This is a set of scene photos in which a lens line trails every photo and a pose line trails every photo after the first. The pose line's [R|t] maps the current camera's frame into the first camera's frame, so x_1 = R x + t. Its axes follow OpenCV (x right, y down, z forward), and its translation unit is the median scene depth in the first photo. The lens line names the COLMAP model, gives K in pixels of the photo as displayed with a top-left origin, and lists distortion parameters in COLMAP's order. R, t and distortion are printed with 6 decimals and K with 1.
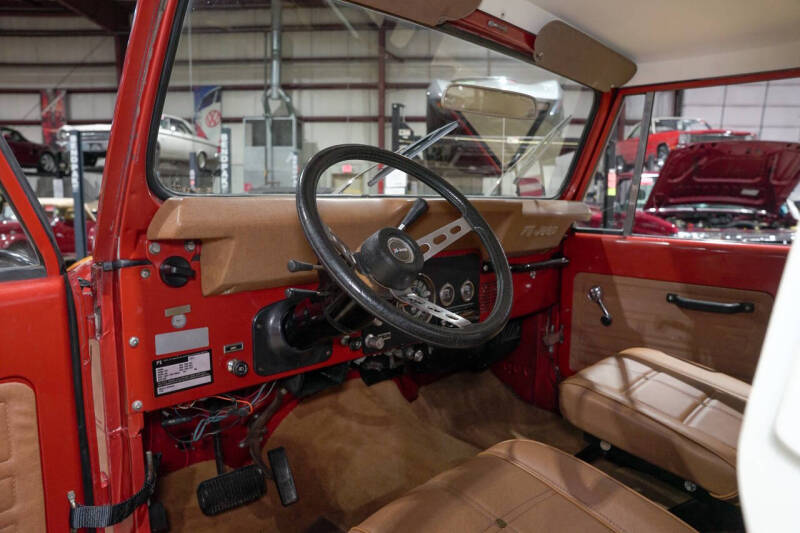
lens RADIAL K [[545.5, 0, 398.4], [0, 545.5, 253.1], [0, 0, 1]] dist [-0.120371, 0.086290]
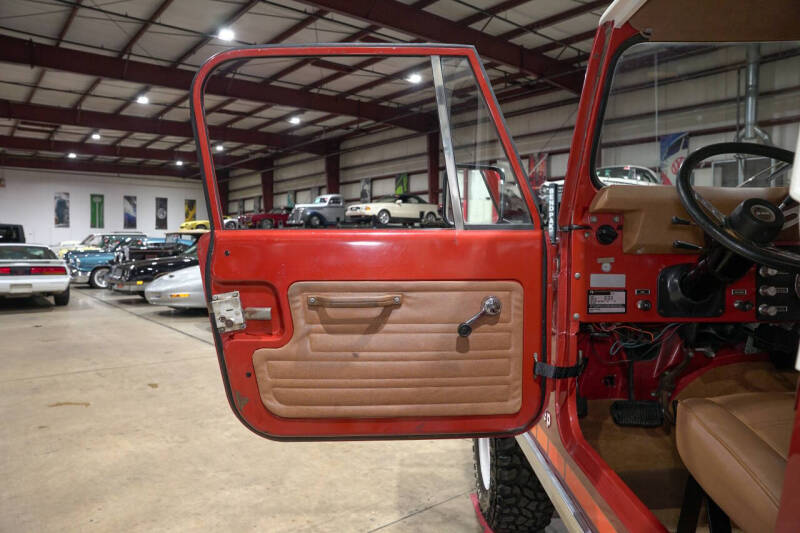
lens RADIAL K [[545.5, 0, 389.3], [0, 545.5, 265.8], [0, 0, 1]] dist [-0.120371, 0.086290]
pose [[0.669625, 0.026008, -0.742244, 0.056685], [-0.084260, 0.995594, -0.041131, 0.041552], [0.737904, 0.090084, 0.668866, -0.089296]]
